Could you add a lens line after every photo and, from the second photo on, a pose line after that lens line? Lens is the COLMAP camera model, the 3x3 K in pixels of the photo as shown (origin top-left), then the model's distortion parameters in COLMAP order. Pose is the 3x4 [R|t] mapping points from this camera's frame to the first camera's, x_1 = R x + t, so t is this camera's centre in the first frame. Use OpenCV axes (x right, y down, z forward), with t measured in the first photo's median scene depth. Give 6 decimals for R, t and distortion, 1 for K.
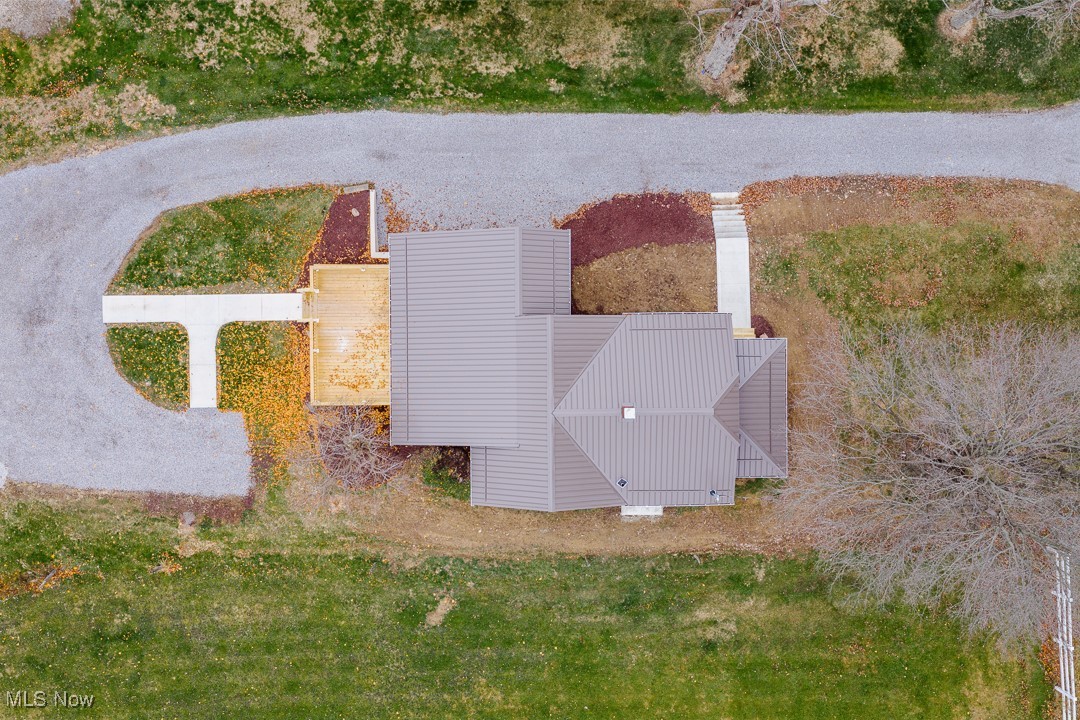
lens RADIAL K [[893.9, 0, 540.0], [0, 893.9, 360.0], [0, 0, 1]] dist [0.013640, -0.014836]
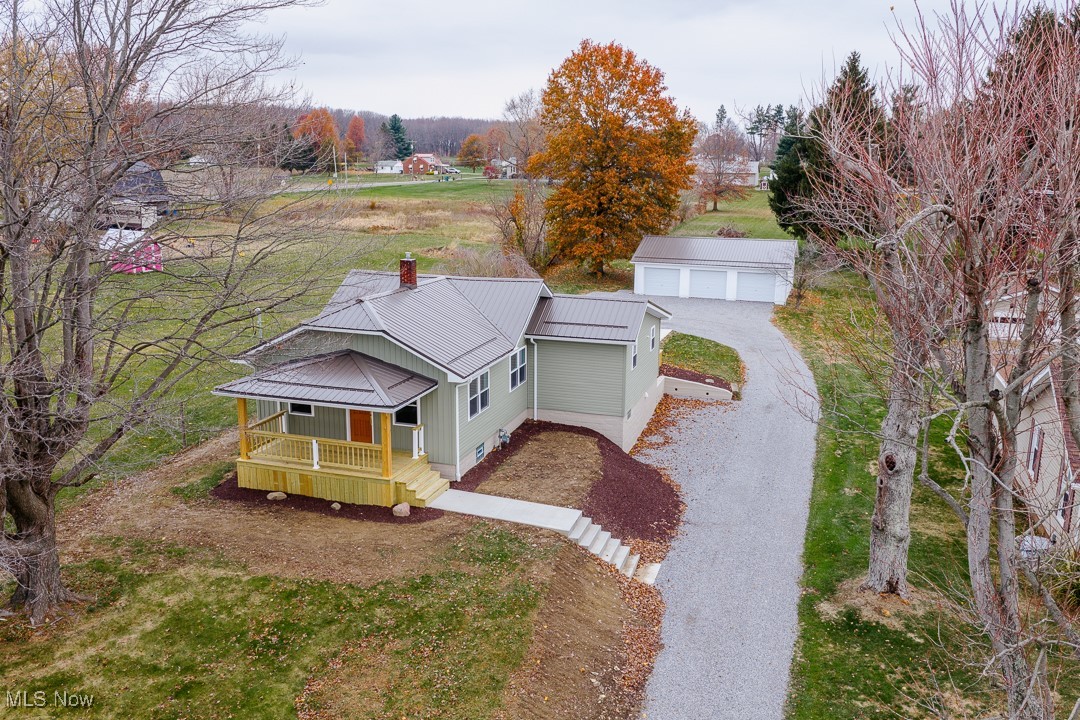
lens RADIAL K [[893.9, 0, 540.0], [0, 893.9, 360.0], [0, 0, 1]] dist [0.013640, -0.014836]
pose [[-0.321644, 0.215747, -0.921953, 0.755494], [-0.946860, -0.073687, 0.313090, -0.294248], [-0.000387, 0.973665, 0.227983, 0.751738]]
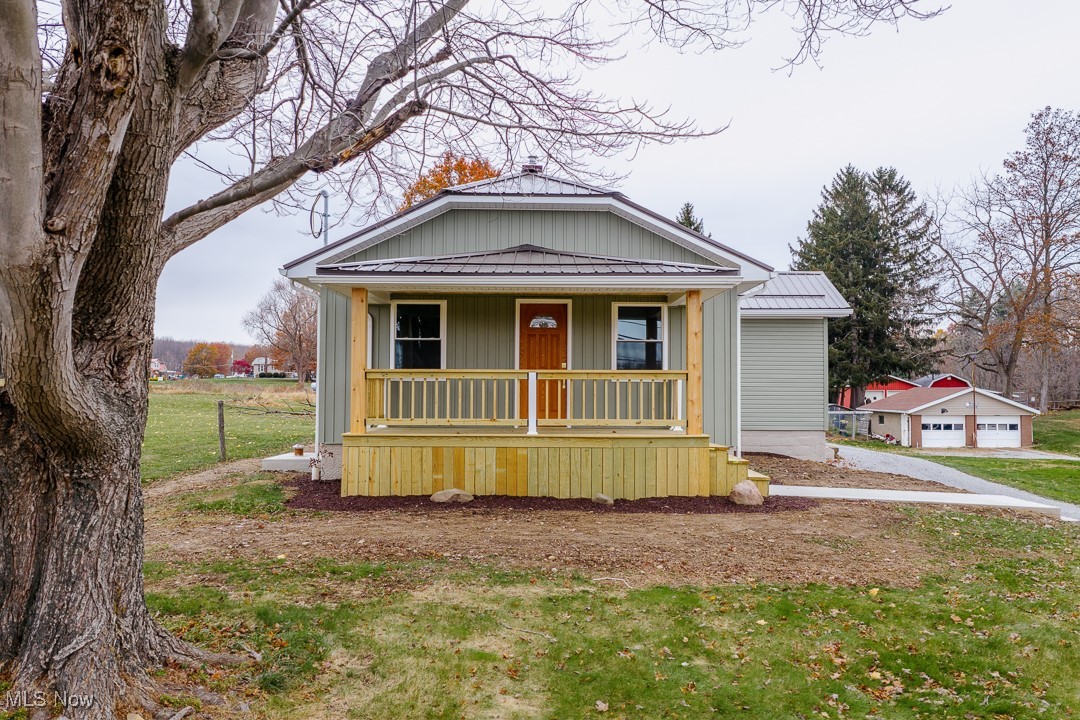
lens RADIAL K [[834.4, 0, 567.9], [0, 834.4, 355.0], [0, 0, 1]] dist [0.005517, -0.002339]
pose [[-0.020003, -0.008843, -0.999761, 0.528734], [-0.999796, -0.002782, 0.020028, 0.029395], [-0.002959, 0.999957, -0.008785, 0.944945]]
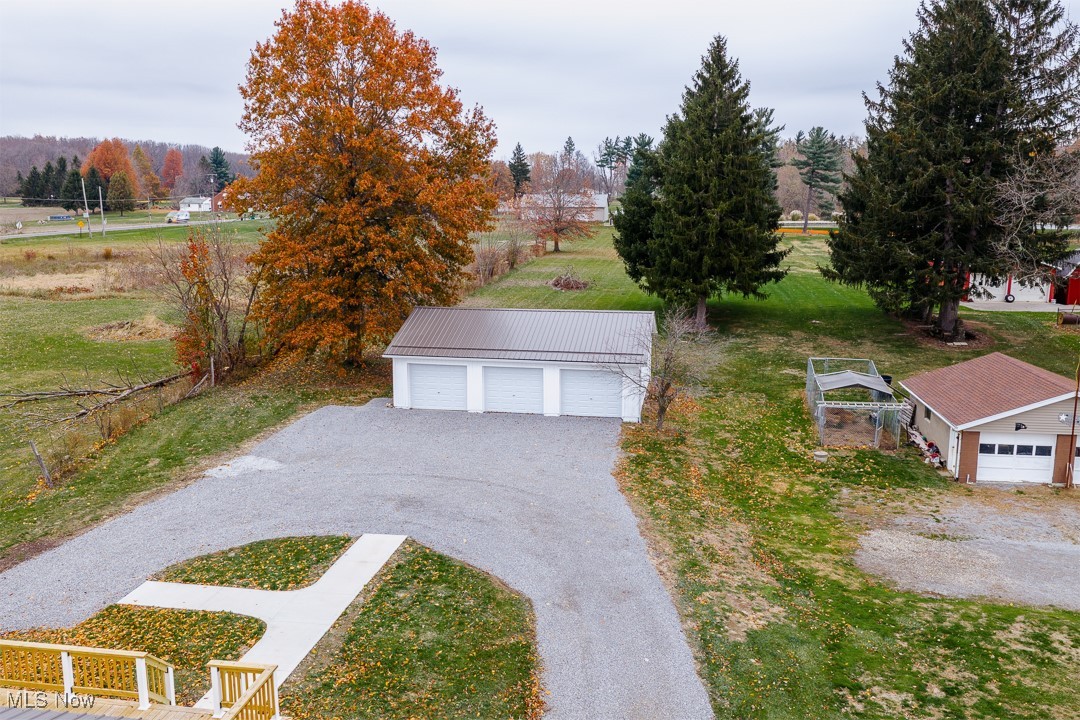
lens RADIAL K [[893.9, 0, 540.0], [0, 893.9, 360.0], [0, 0, 1]] dist [0.013640, -0.014836]
pose [[-0.172156, 0.189087, -0.966752, 0.051534], [-0.985044, -0.025934, 0.170341, -0.257365], [0.007137, 0.981618, 0.190724, 0.771161]]
